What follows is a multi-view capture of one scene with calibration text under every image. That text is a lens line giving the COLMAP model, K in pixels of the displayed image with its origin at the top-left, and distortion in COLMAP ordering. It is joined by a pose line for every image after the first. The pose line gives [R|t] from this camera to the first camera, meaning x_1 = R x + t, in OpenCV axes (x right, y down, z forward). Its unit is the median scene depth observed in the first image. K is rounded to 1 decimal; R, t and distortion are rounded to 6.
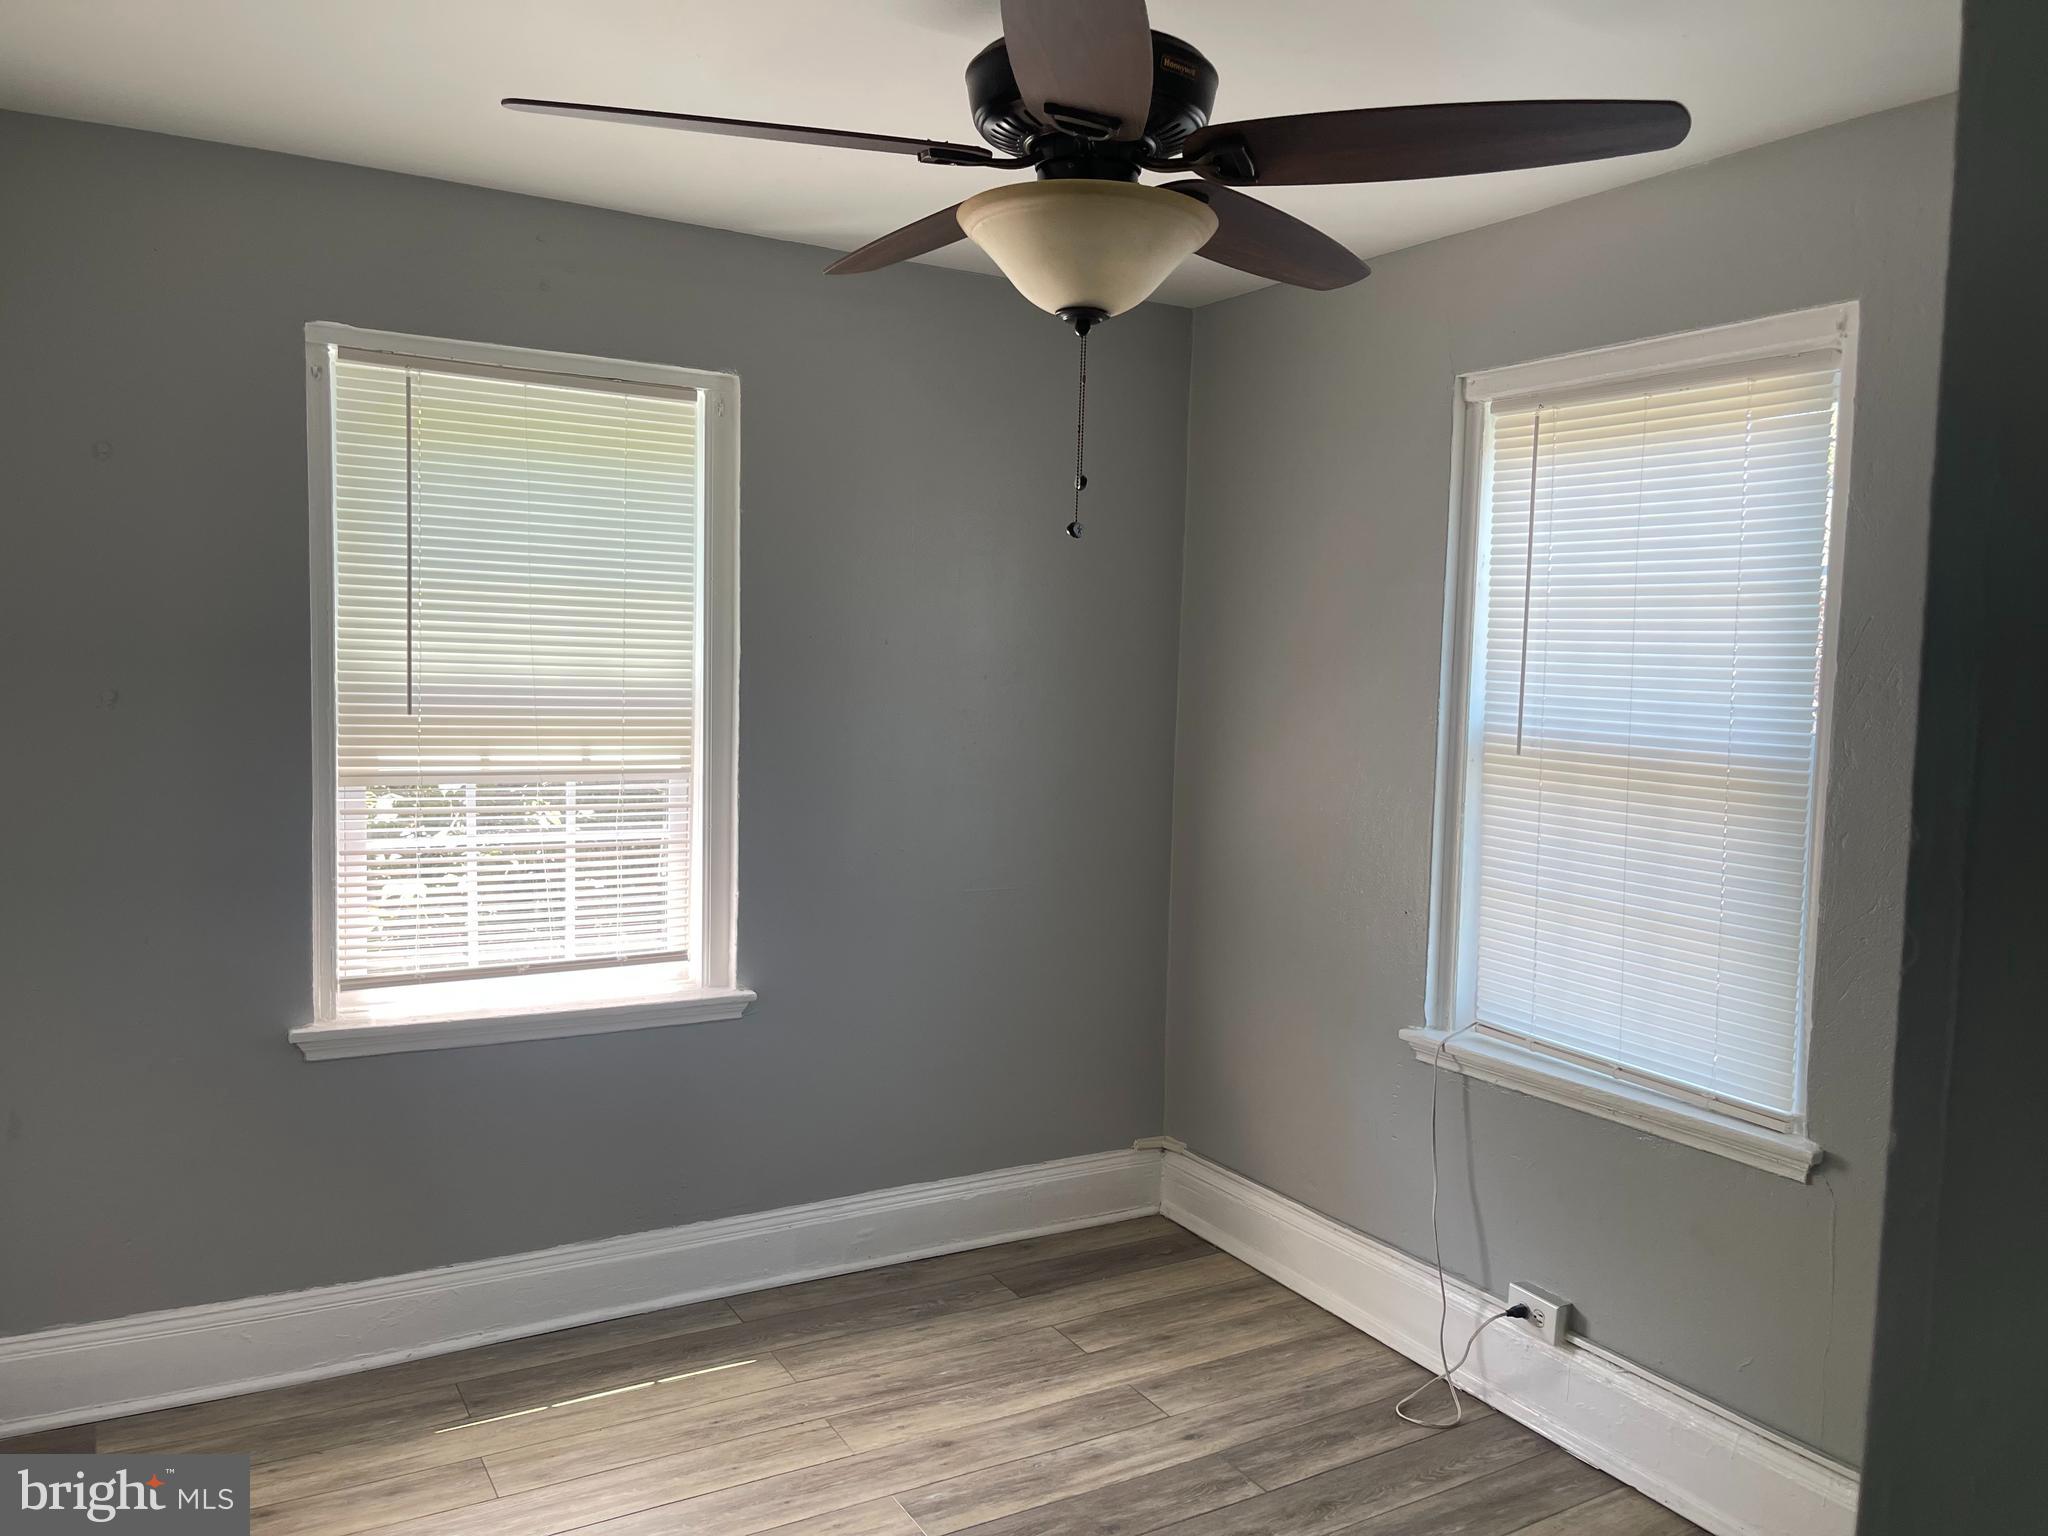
lens RADIAL K [[1557.5, 0, 1035.0], [0, 1557.5, 770.7], [0, 0, 1]] dist [0.070038, -0.085509]
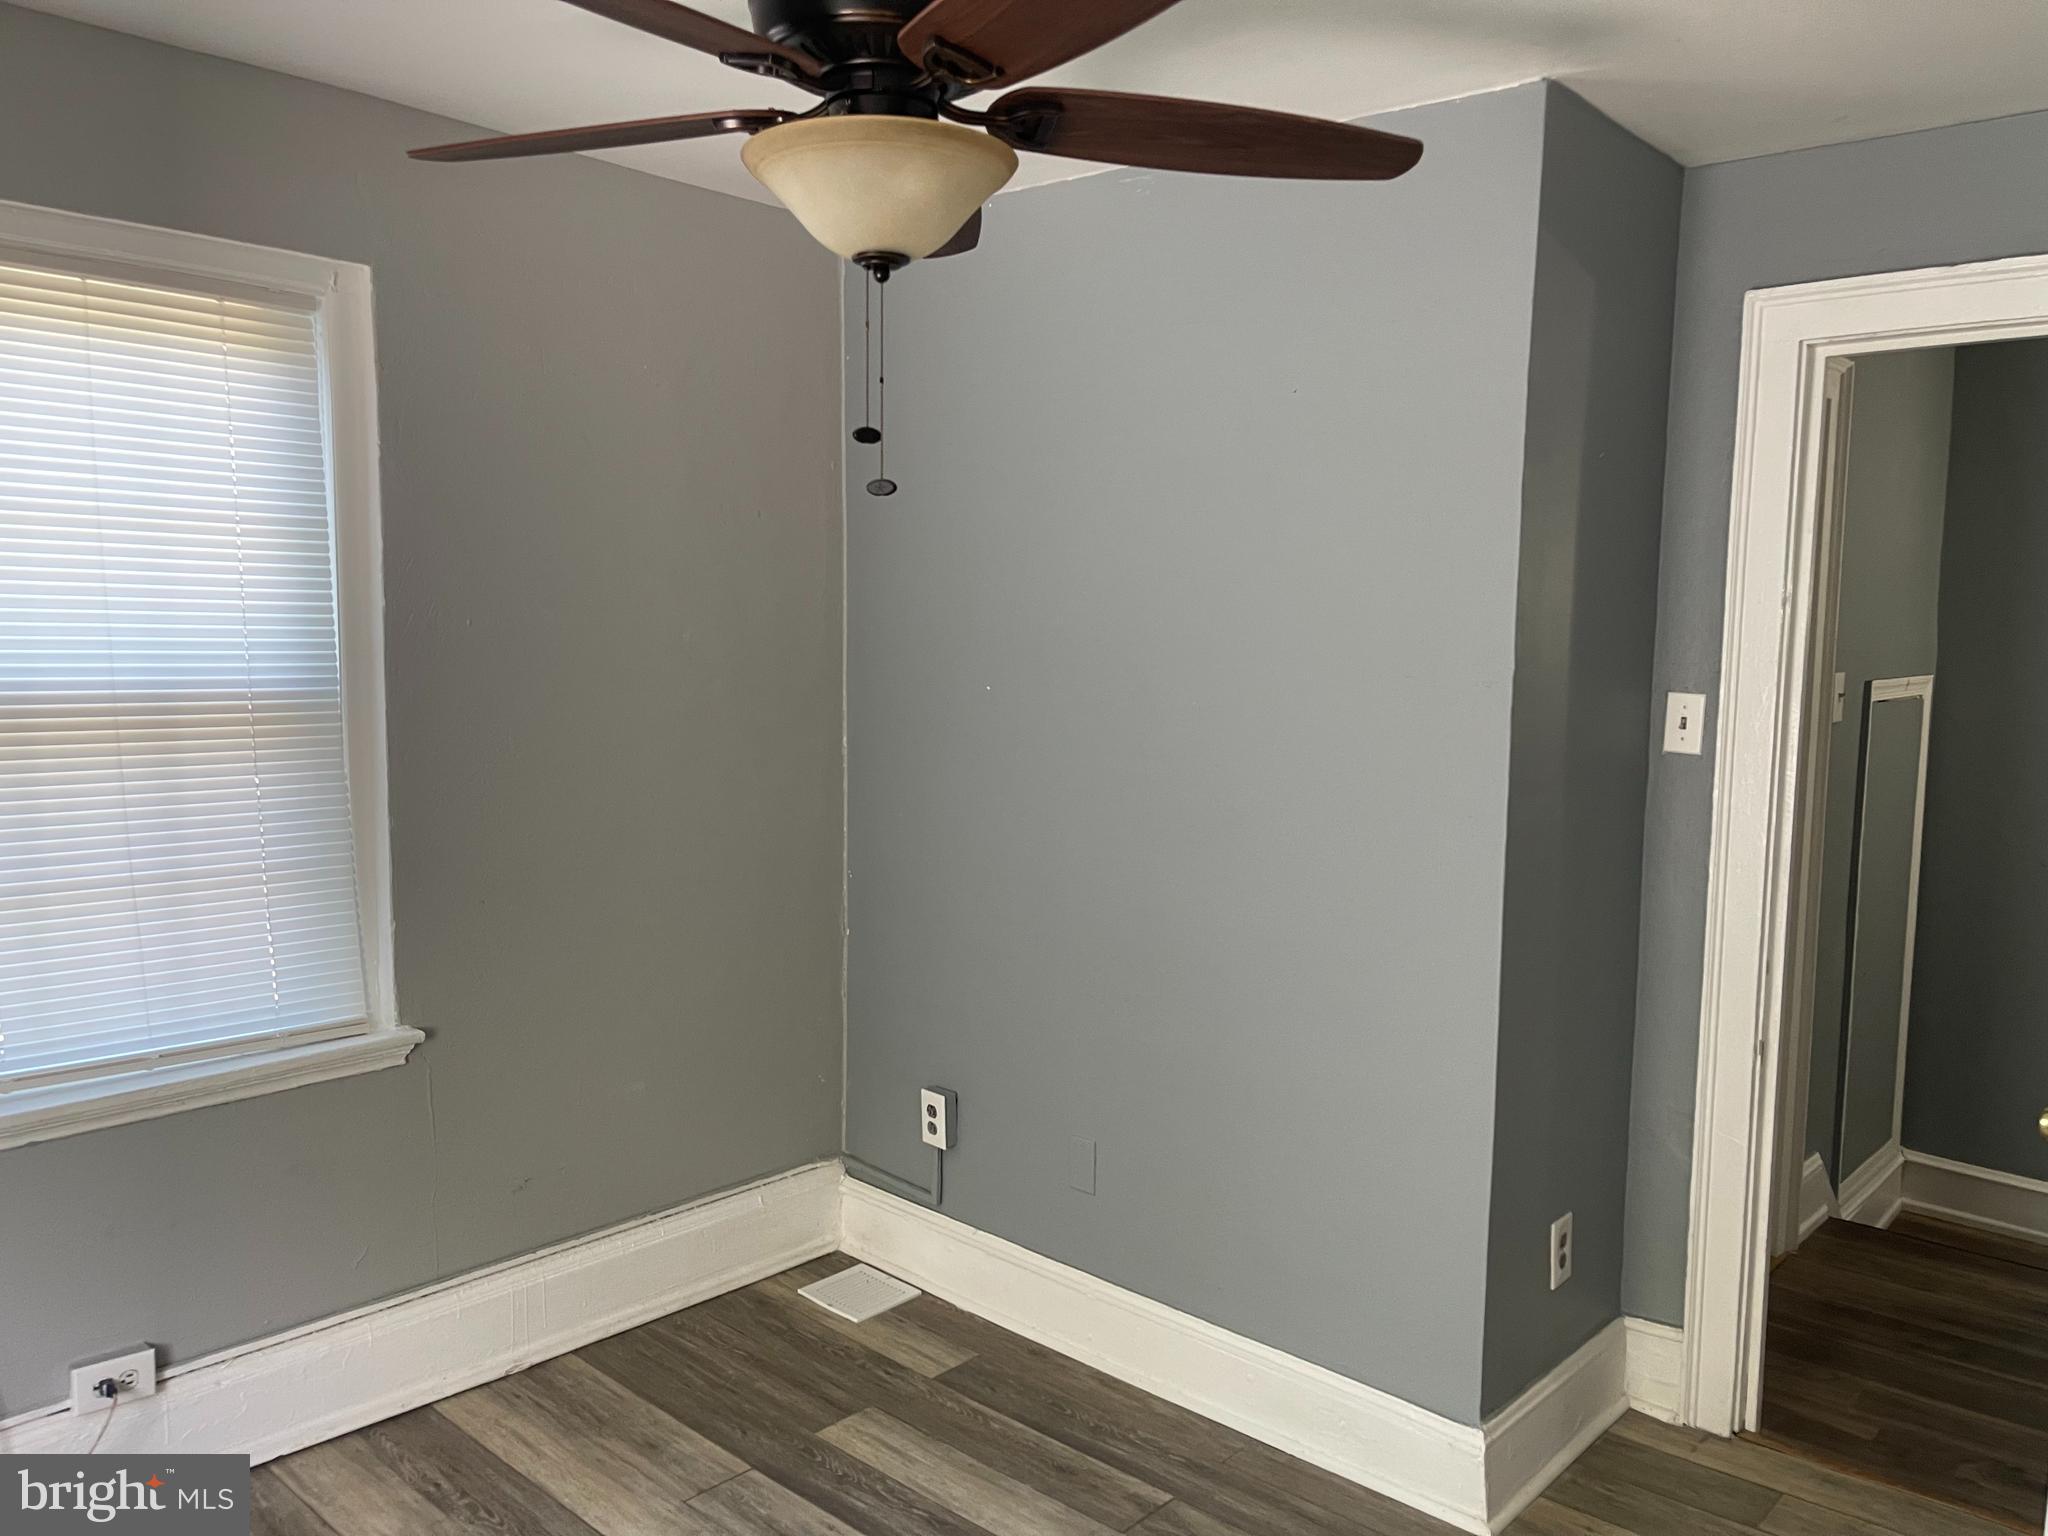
lens RADIAL K [[1550.3, 0, 999.3], [0, 1550.3, 773.3], [0, 0, 1]] dist [0.068607, -0.091704]
pose [[-0.279730, -0.132886, 0.950838, -0.533982], [0.044566, 0.987510, 0.151123, -0.074236], [-0.959044, 0.084648, -0.270314, 0.710231]]
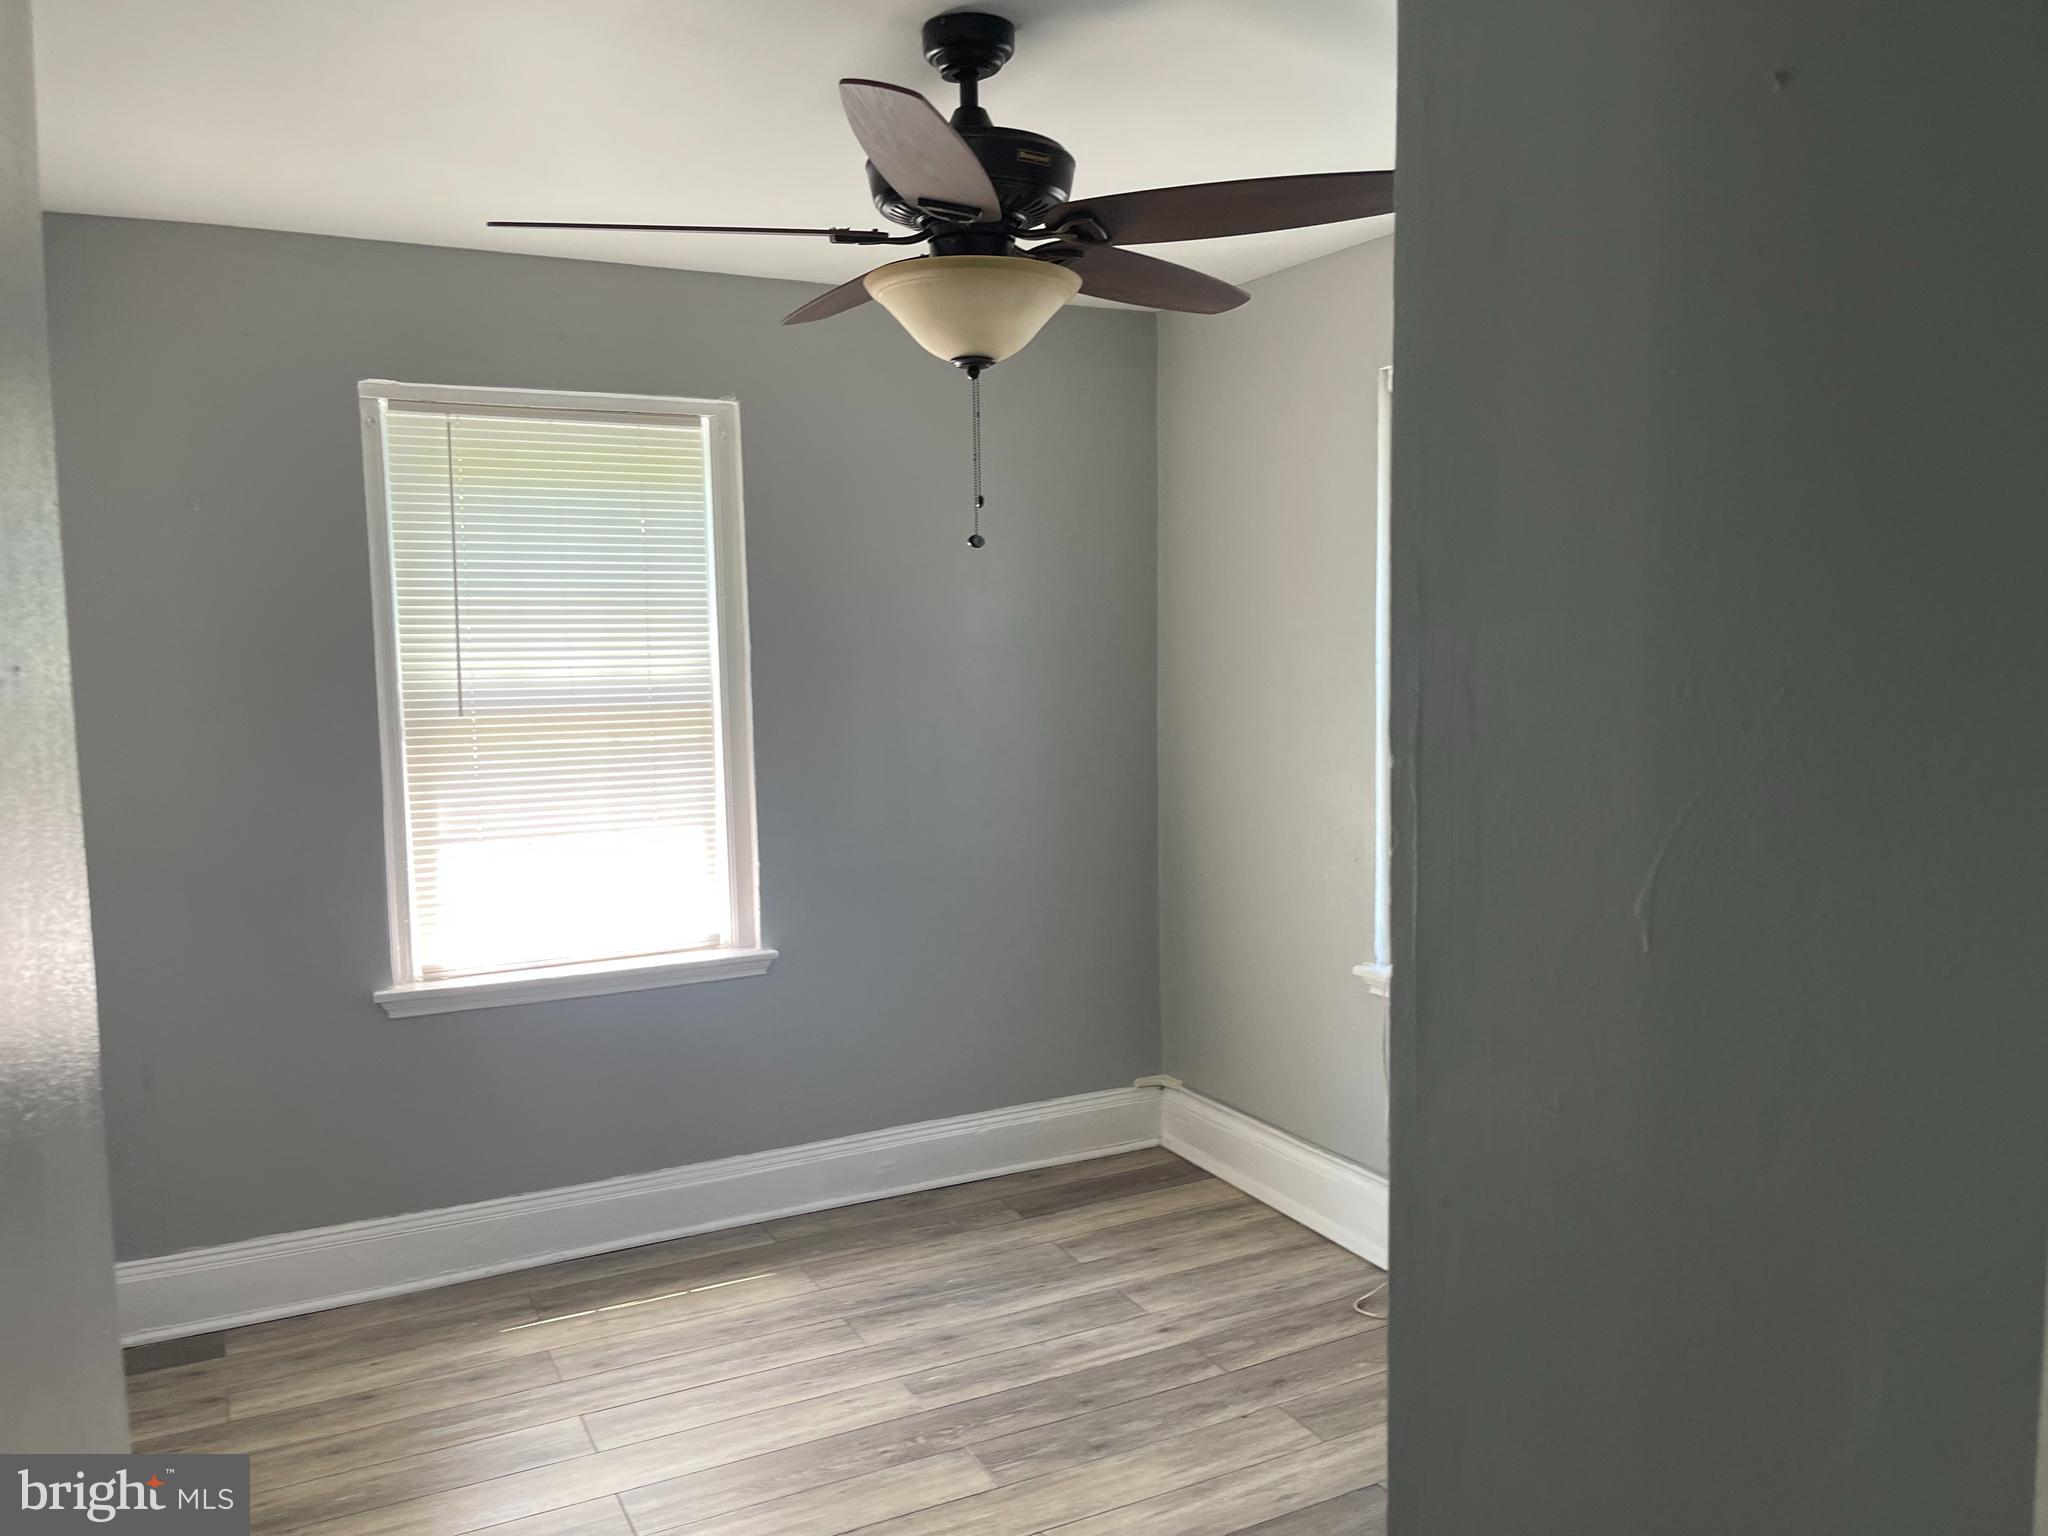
lens RADIAL K [[1550.3, 0, 999.3], [0, 1550.3, 773.3], [0, 0, 1]] dist [0.068607, -0.091704]
pose [[0.996826, -0.038145, -0.069881, 0.071312], [0.039341, 0.999101, 0.015824, 0.003018], [0.069215, -0.018523, 0.997430, -0.112261]]
